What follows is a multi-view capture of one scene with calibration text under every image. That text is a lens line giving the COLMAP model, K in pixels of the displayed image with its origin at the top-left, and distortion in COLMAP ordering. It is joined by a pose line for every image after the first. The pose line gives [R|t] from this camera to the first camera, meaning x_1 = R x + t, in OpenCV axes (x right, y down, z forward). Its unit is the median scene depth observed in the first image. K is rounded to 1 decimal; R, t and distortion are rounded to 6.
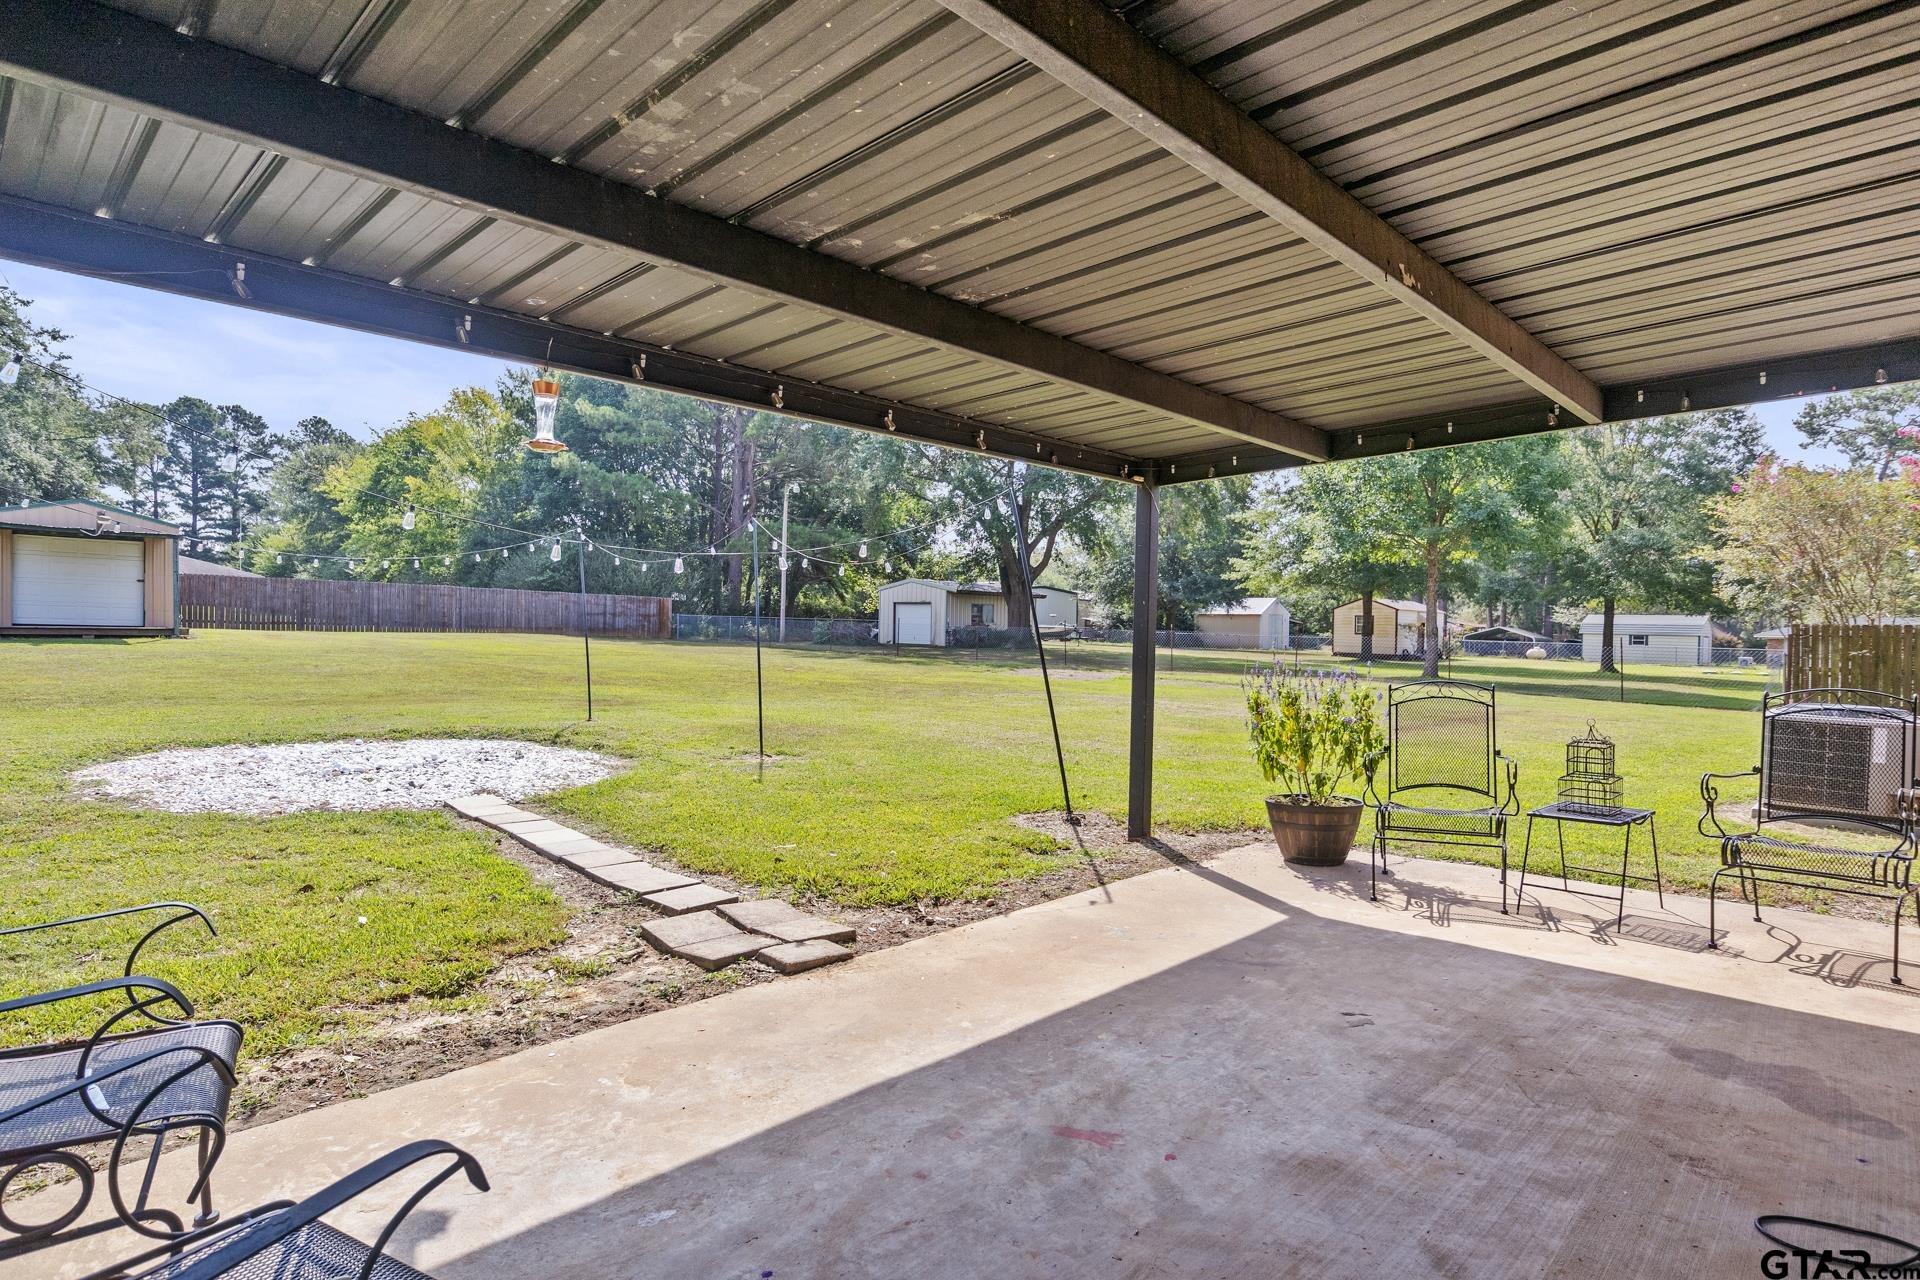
lens RADIAL K [[1008.0, 0, 976.4], [0, 1008.0, 633.4], [0, 0, 1]] dist [-0.011632, 0.000666]
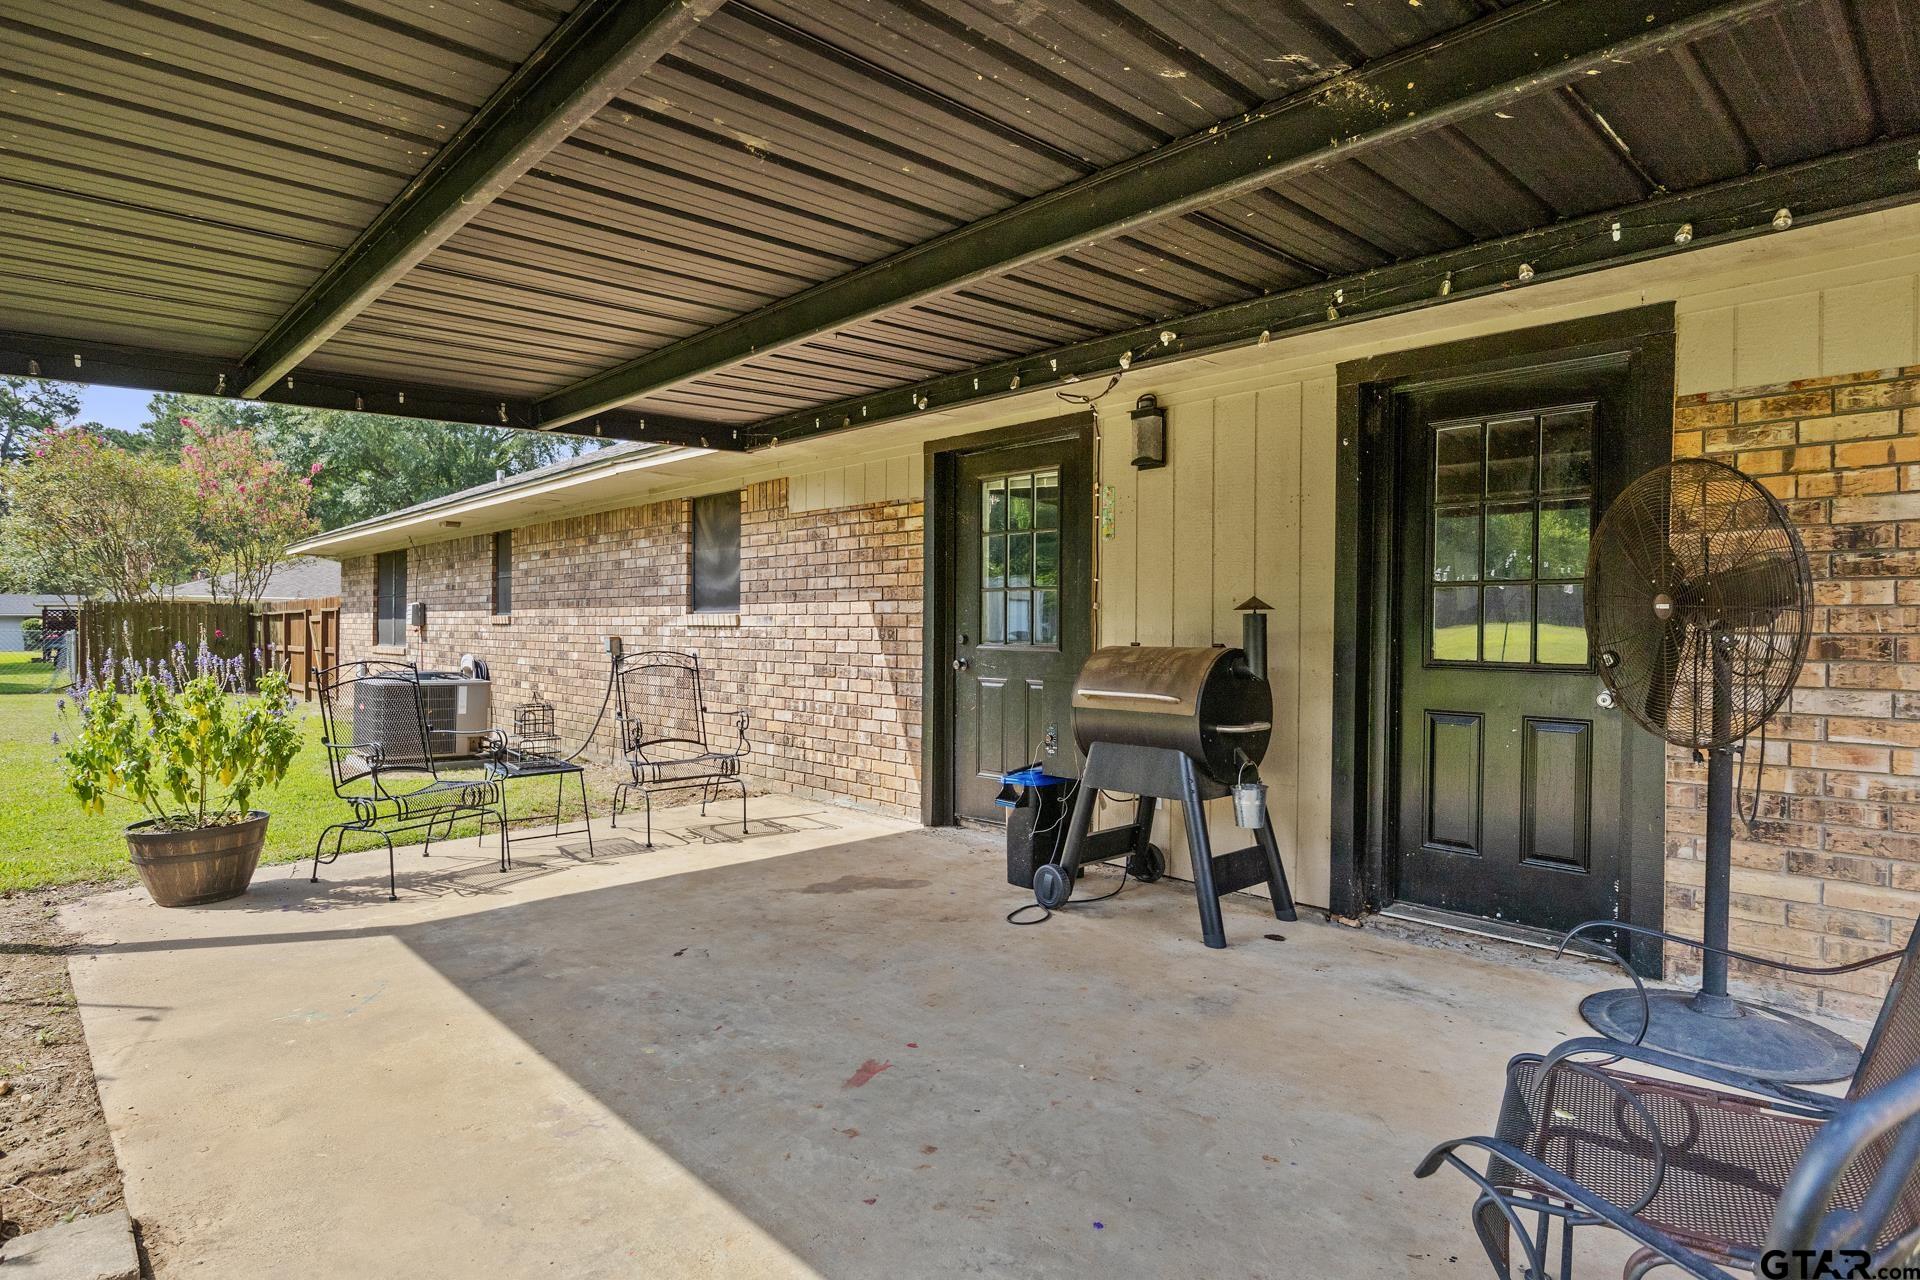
lens RADIAL K [[1008.0, 0, 960.3], [0, 1008.0, 640.0], [0, 0, 1]] dist [-0.011632, 0.000666]
pose [[0.056755, -0.022630, 0.998132, -0.655962], [-0.007216, 0.999708, 0.023076, 0.001602], [-0.998362, -0.008512, 0.056575, 0.570573]]
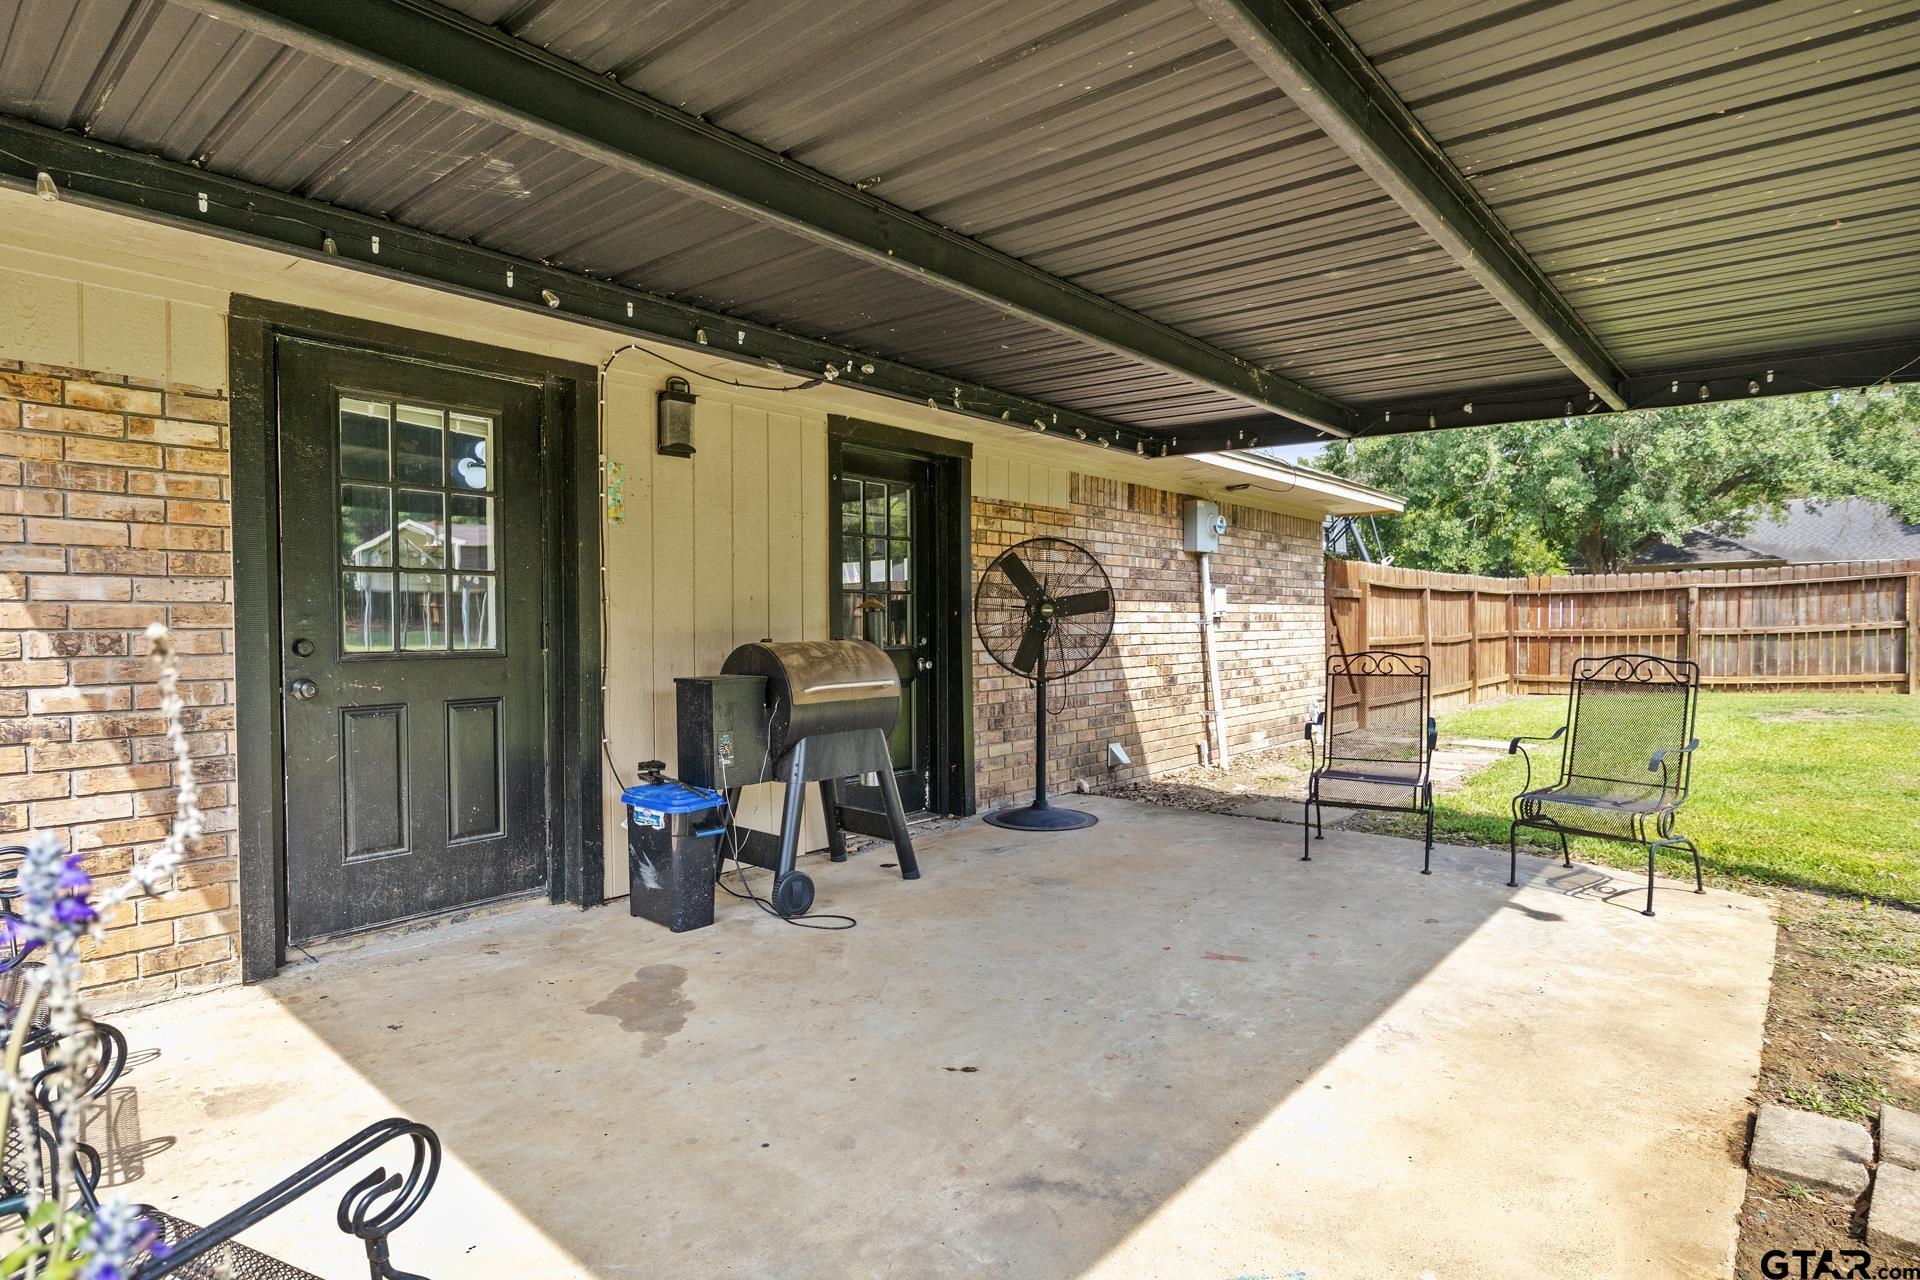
lens RADIAL K [[1008.0, 0, 950.5], [0, 1008.0, 640.1], [0, 0, 1]] dist [-0.011632, 0.000666]
pose [[-0.999577, -0.003918, -0.028808, 0.373584], [-0.004348, 0.999880, 0.014860, 0.014013], [0.028746, 0.014979, -0.999474, 1.653683]]
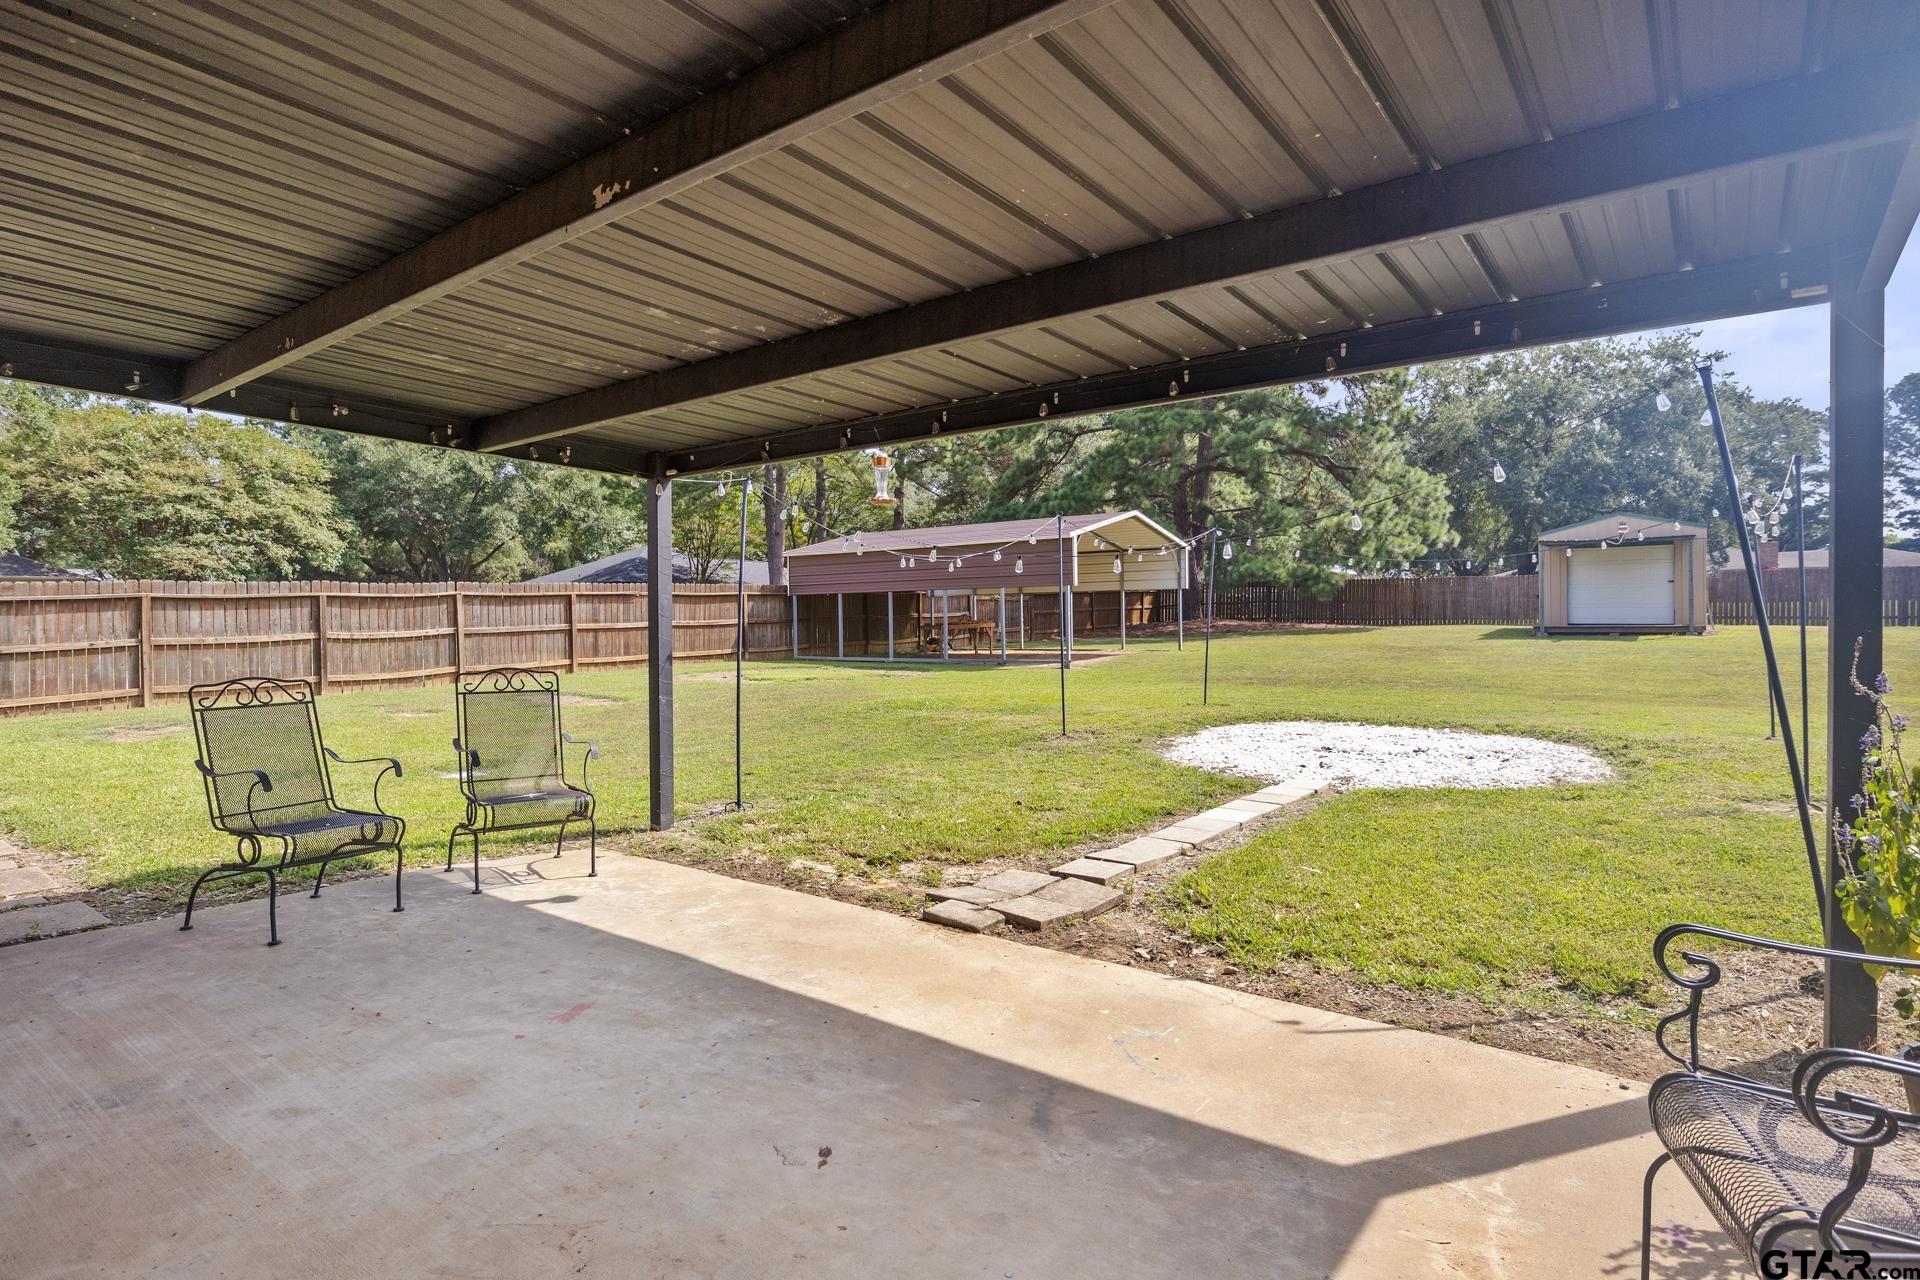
lens RADIAL K [[1008.0, 0, 973.8], [0, 1008.0, 646.1], [0, 0, 1]] dist [-0.011632, 0.000666]
pose [[0.110635, 0.006714, -0.993838, 0.997058], [0.008935, 0.999930, 0.007750, 0.010275], [0.993821, -0.009737, 0.110567, 0.937467]]
